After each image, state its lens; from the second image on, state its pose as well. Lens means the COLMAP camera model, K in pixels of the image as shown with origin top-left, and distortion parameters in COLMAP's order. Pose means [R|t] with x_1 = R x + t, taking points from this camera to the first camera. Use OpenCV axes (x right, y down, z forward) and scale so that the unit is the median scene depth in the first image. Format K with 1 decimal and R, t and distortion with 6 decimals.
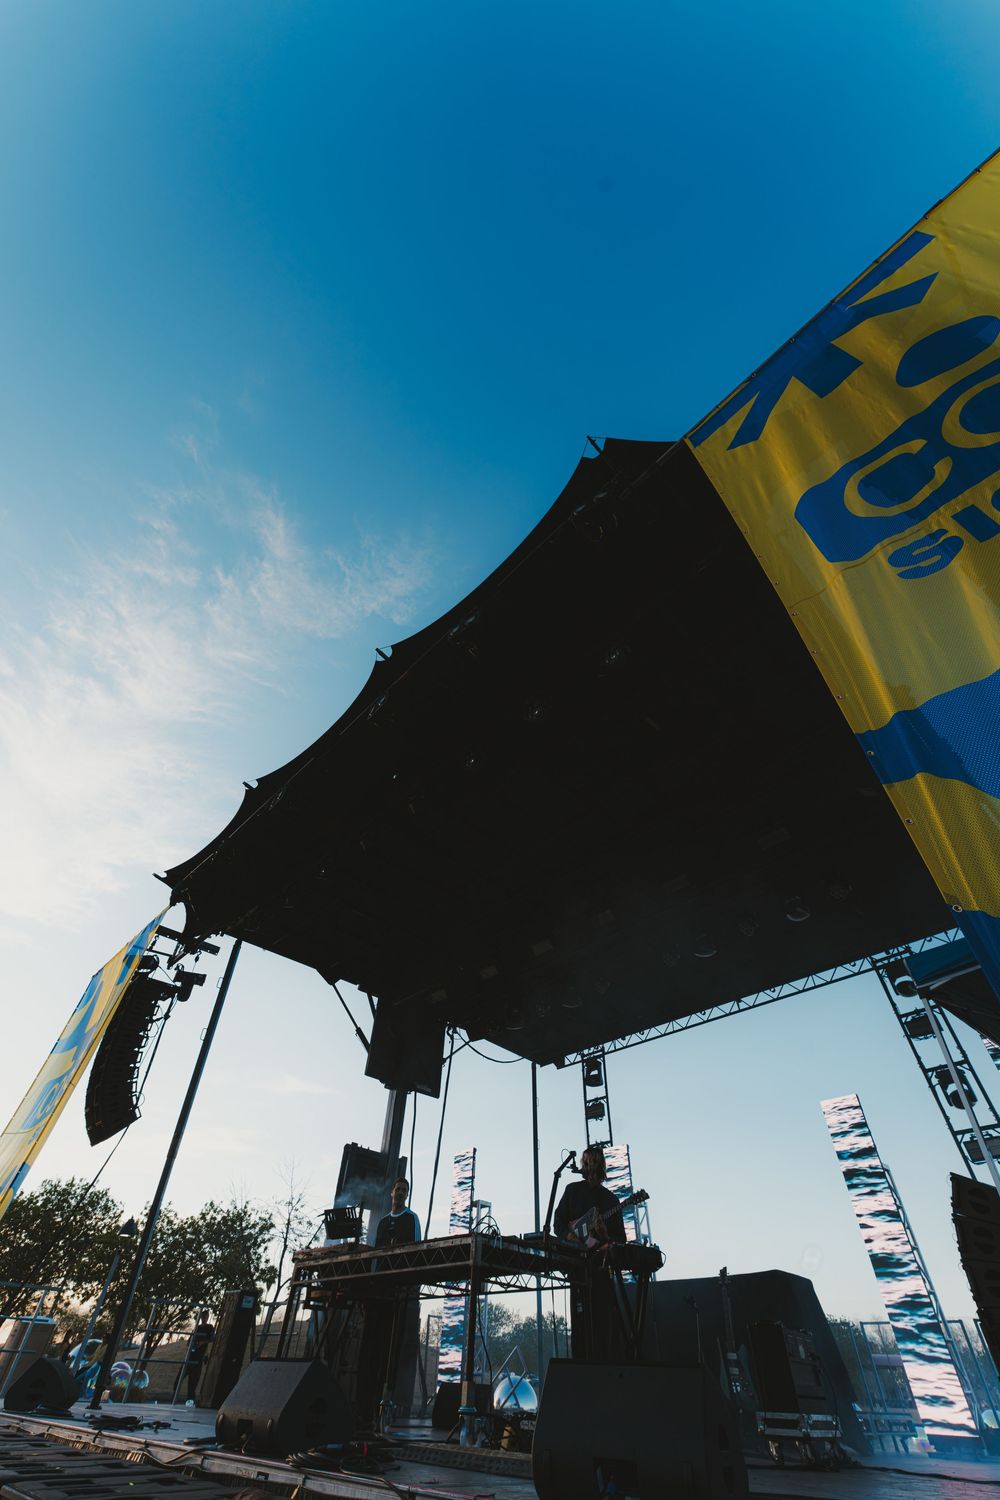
lens RADIAL K [[588.5, 0, 501.1], [0, 588.5, 754.0], [0, 0, 1]] dist [0.002045, -0.000240]
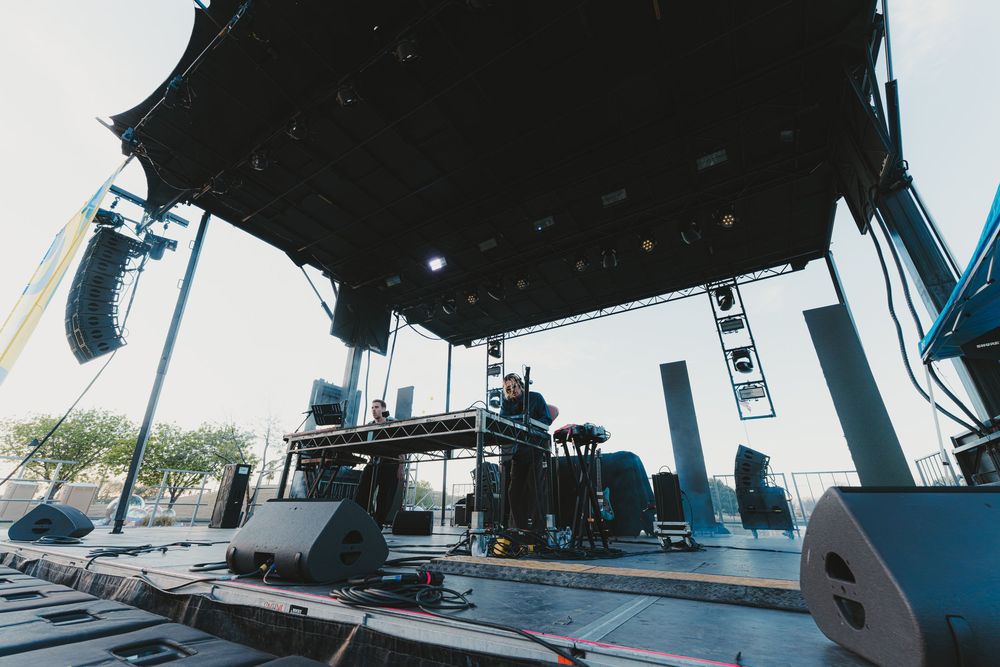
lens RADIAL K [[392.3, 0, 495.7], [0, 392.3, 333.1], [0, 0, 1]] dist [0.002045, -0.000240]
pose [[0.970293, 0.078151, 0.228963, -0.075179], [-0.161083, 0.914805, 0.370384, 0.163080], [-0.180511, -0.396263, 0.900217, 0.157942]]
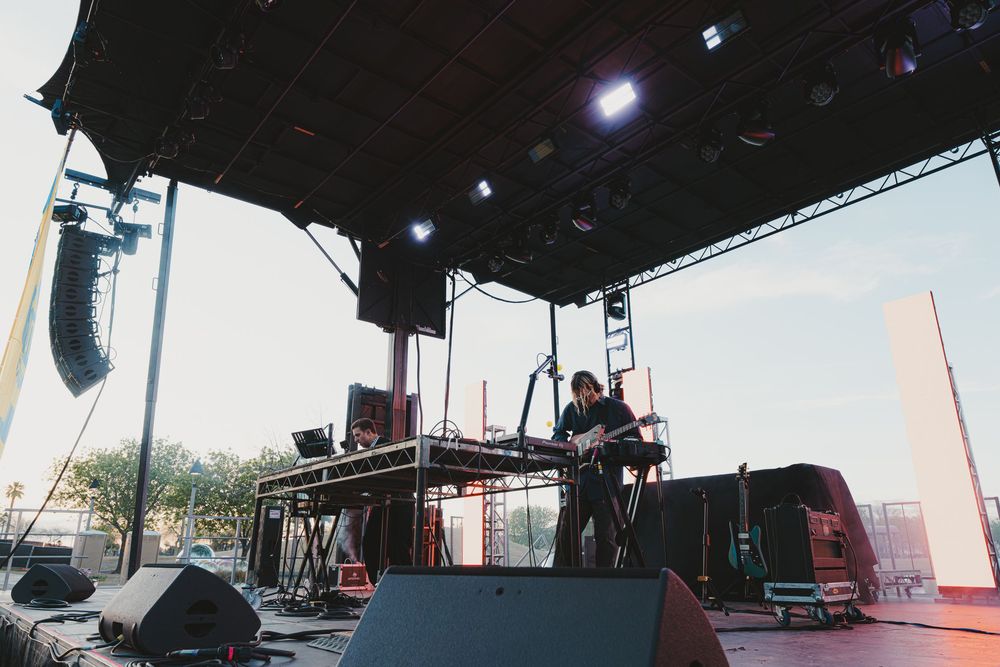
lens RADIAL K [[651.1, 0, 500.0], [0, 651.1, 333.5], [0, 0, 1]] dist [0.003260, 0.001090]
pose [[0.996149, -0.058956, -0.064900, 0.048976], [0.082519, 0.880588, 0.466642, 0.117962], [0.029639, -0.470201, 0.882062, 0.119992]]
